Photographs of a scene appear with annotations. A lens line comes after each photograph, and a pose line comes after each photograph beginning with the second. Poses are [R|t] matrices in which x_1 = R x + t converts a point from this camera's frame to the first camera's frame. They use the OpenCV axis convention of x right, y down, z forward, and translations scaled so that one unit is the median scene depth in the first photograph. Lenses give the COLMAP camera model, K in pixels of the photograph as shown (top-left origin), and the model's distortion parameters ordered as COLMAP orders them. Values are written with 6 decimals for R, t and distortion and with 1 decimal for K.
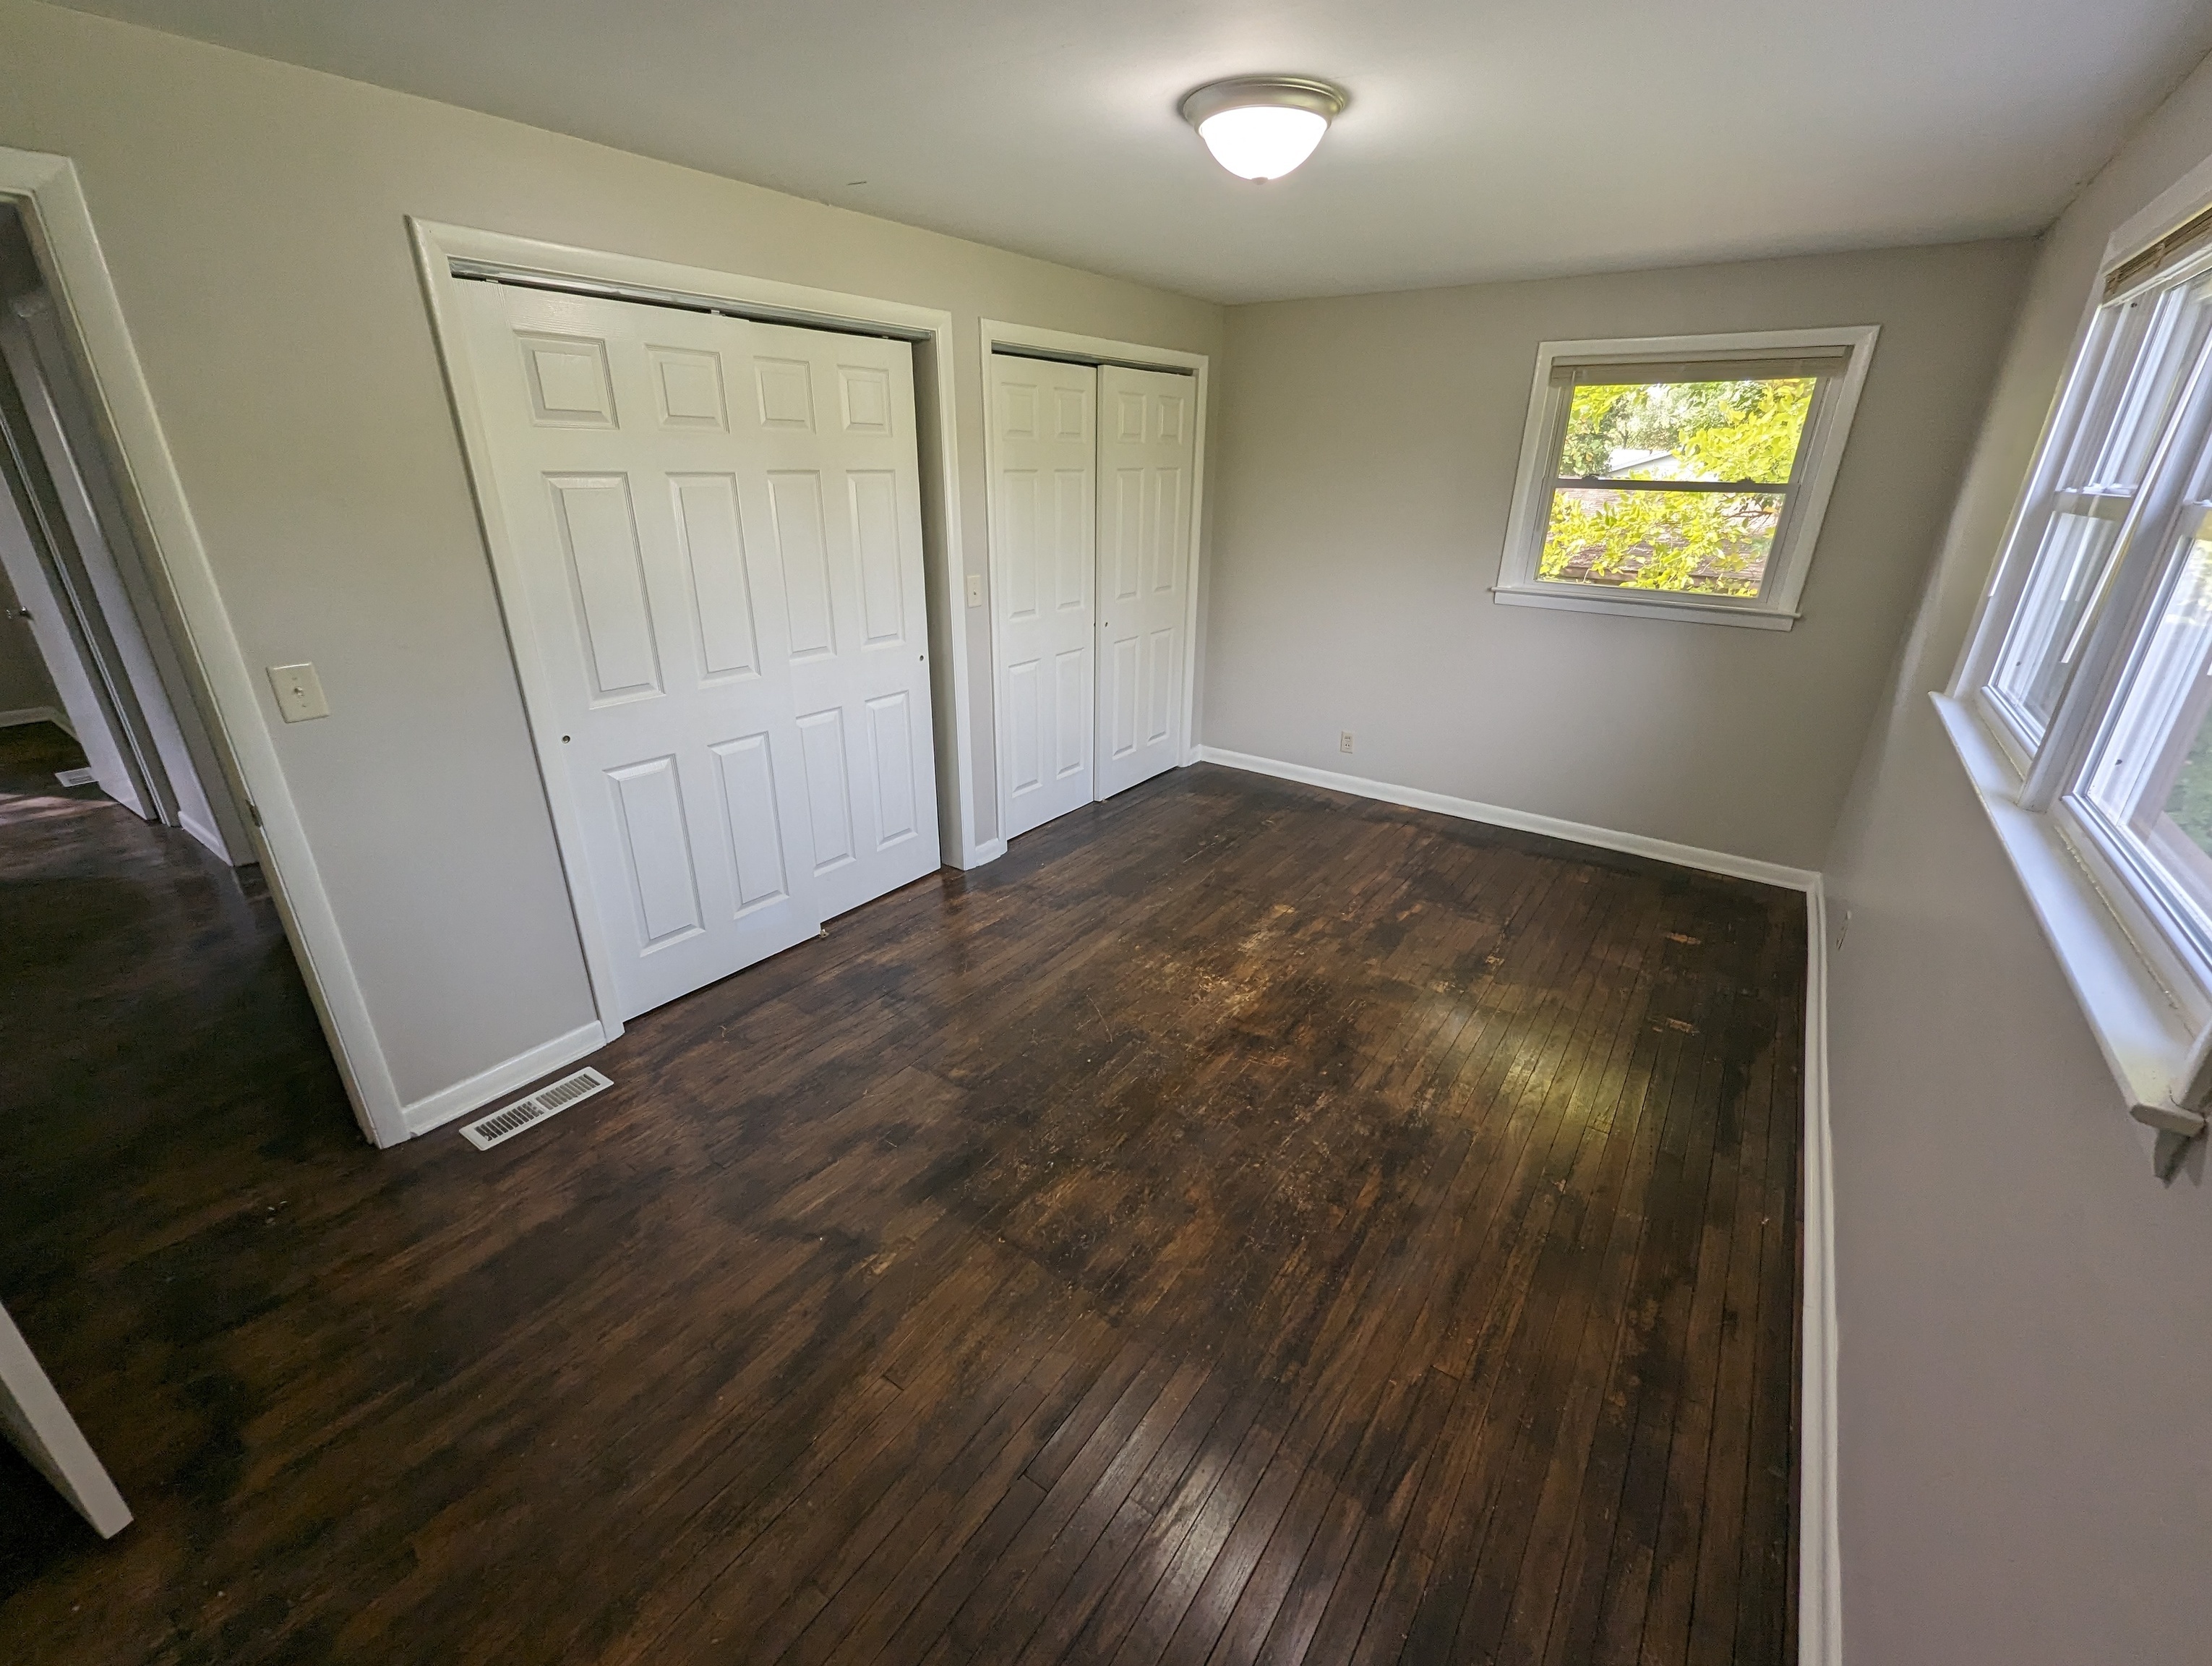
lens RADIAL K [[923.9, 0, 1094.0], [0, 923.9, 830.0], [0, 0, 1]] dist [0.002010, 0.001961]
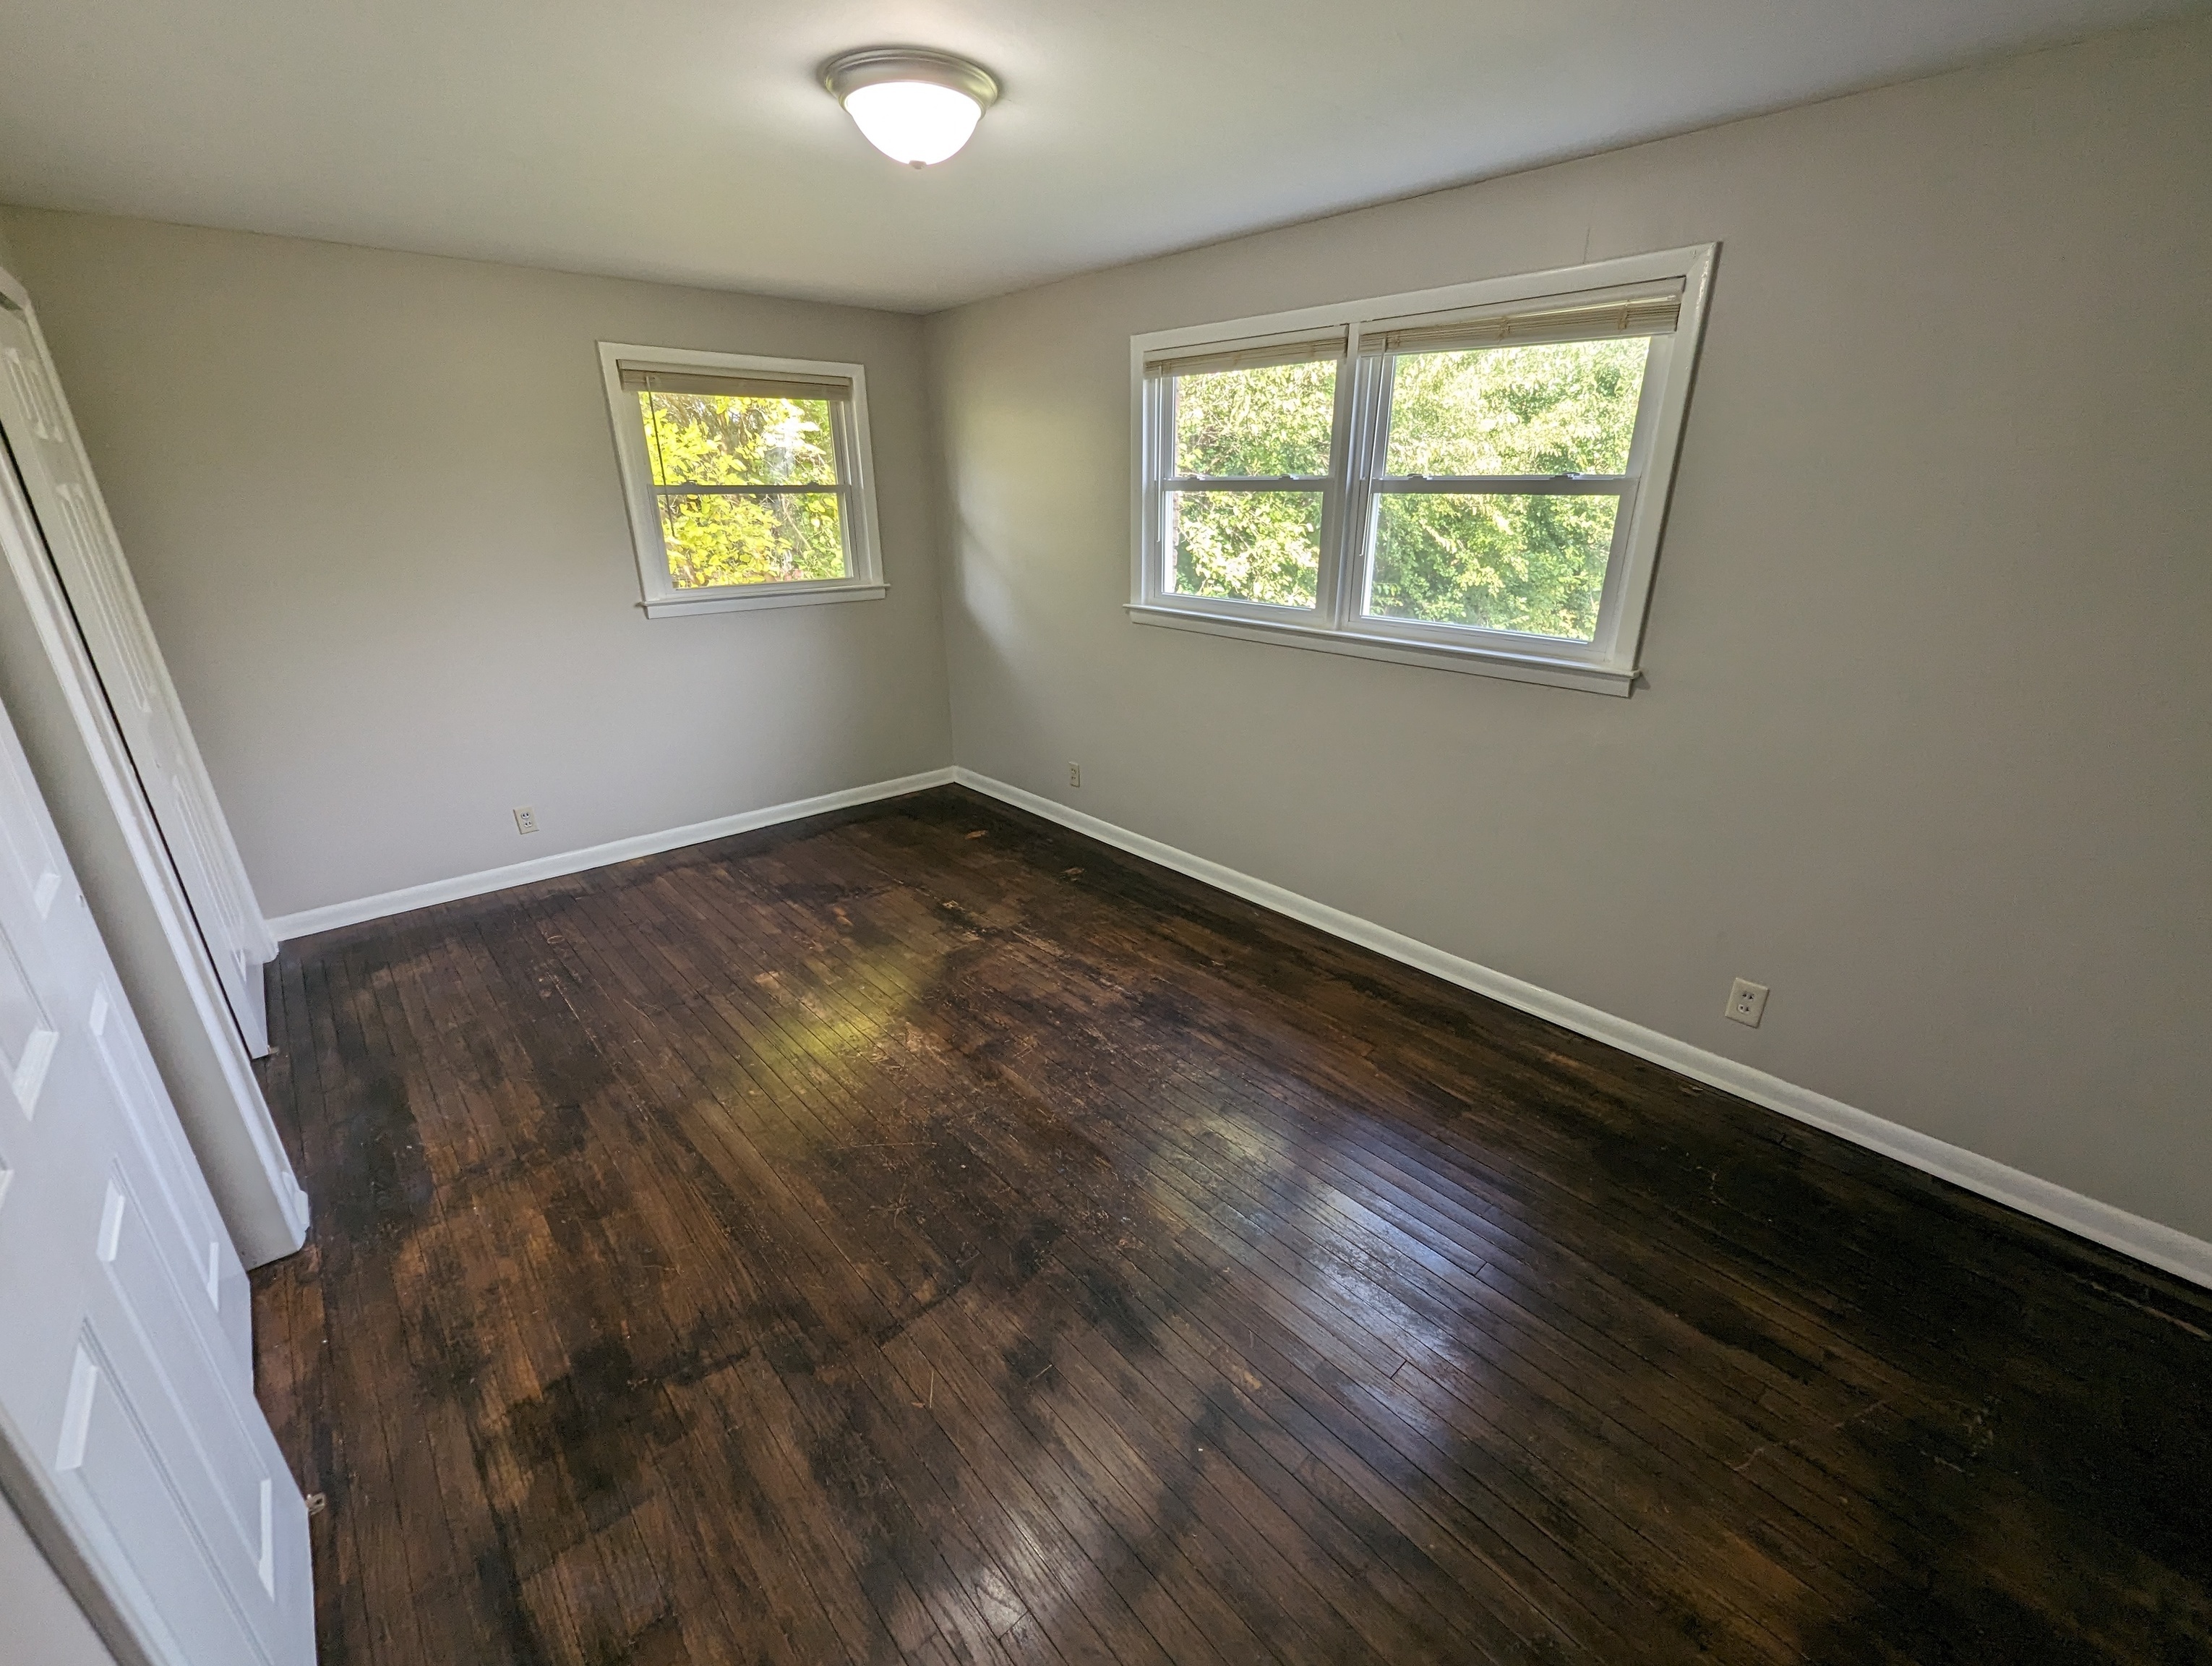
lens RADIAL K [[923.9, 0, 1147.9], [0, 923.9, 823.1], [0, 0, 1]] dist [0.002010, 0.001961]
pose [[0.204515, -0.352005, 0.913382, -0.476999], [0.369677, 0.891778, 0.260904, -0.142227], [-0.906373, 0.284298, 0.312510, 0.372215]]
